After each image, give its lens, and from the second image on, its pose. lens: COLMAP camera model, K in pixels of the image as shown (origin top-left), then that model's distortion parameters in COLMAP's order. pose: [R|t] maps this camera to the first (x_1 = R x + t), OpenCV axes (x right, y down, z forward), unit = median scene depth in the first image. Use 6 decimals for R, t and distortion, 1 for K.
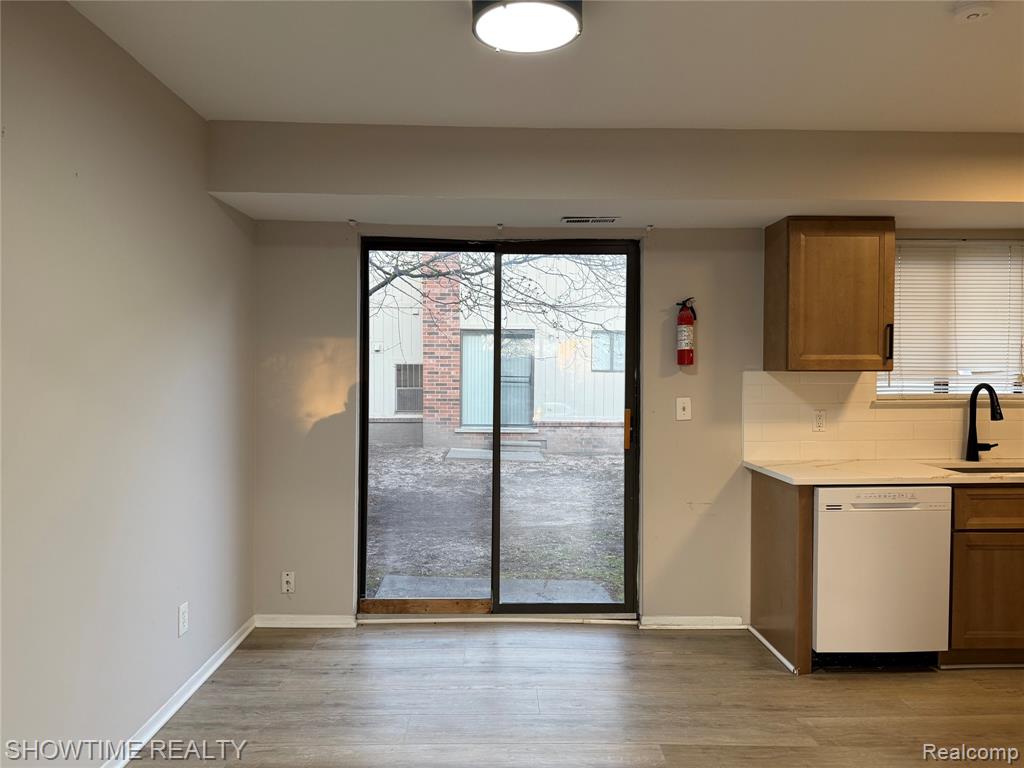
lens RADIAL K [[714.9, 0, 510.3], [0, 714.9, 390.0], [0, 0, 1]] dist [0.095291, -0.138218]
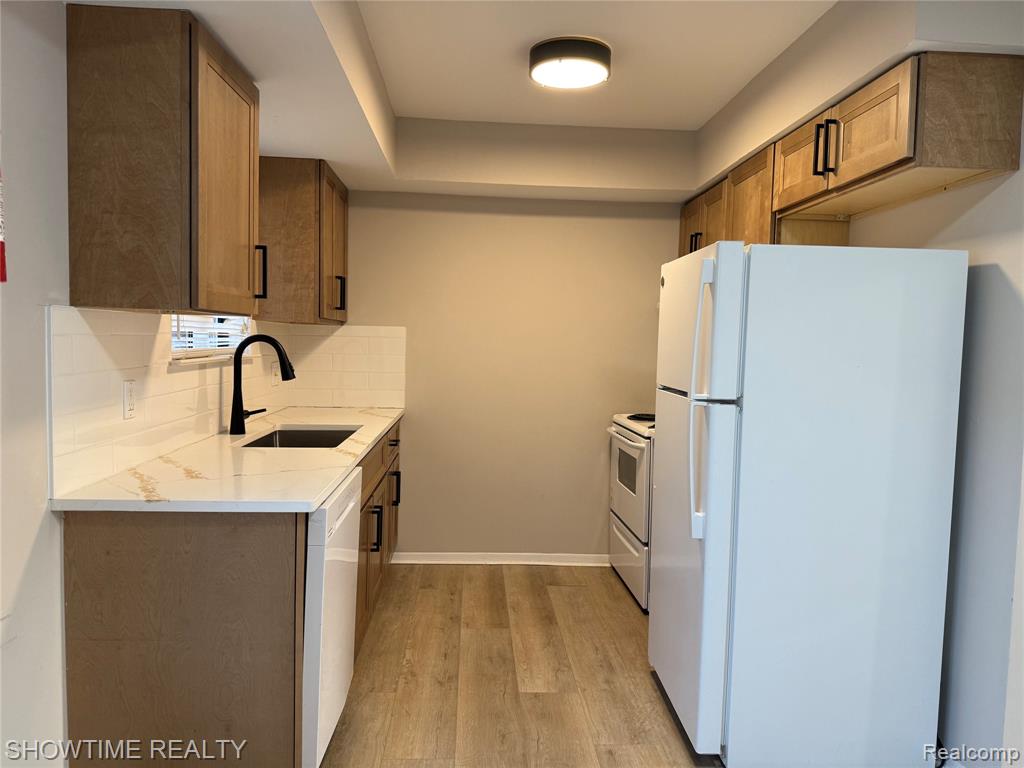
lens RADIAL K [[714.9, 0, 510.3], [0, 714.9, 390.0], [0, 0, 1]] dist [0.095291, -0.138218]
pose [[-0.026113, -0.070161, 0.997194, -0.148054], [0.002666, 0.997526, 0.070254, -0.003843], [-0.999655, 0.004493, -0.025861, 0.730927]]
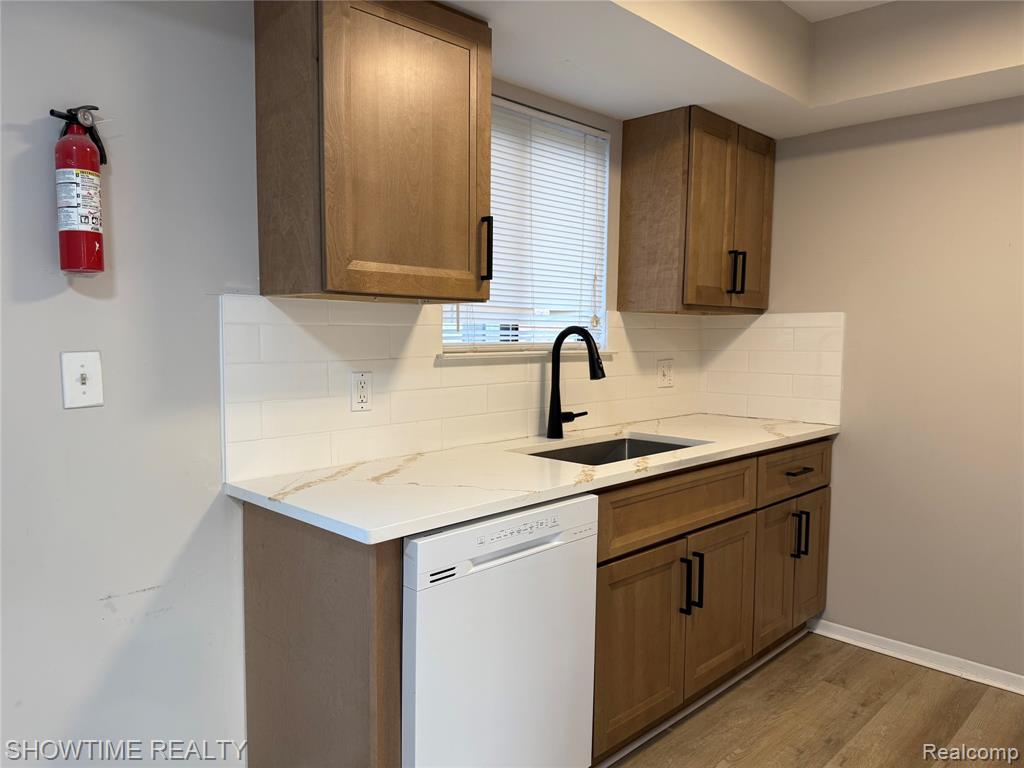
lens RADIAL K [[714.9, 0, 510.3], [0, 714.9, 390.0], [0, 0, 1]] dist [0.095291, -0.138218]
pose [[0.723153, -0.048289, 0.688997, 0.133314], [0.010878, 0.998226, 0.058545, 0.010750], [-0.690602, -0.034842, 0.722395, 0.537166]]
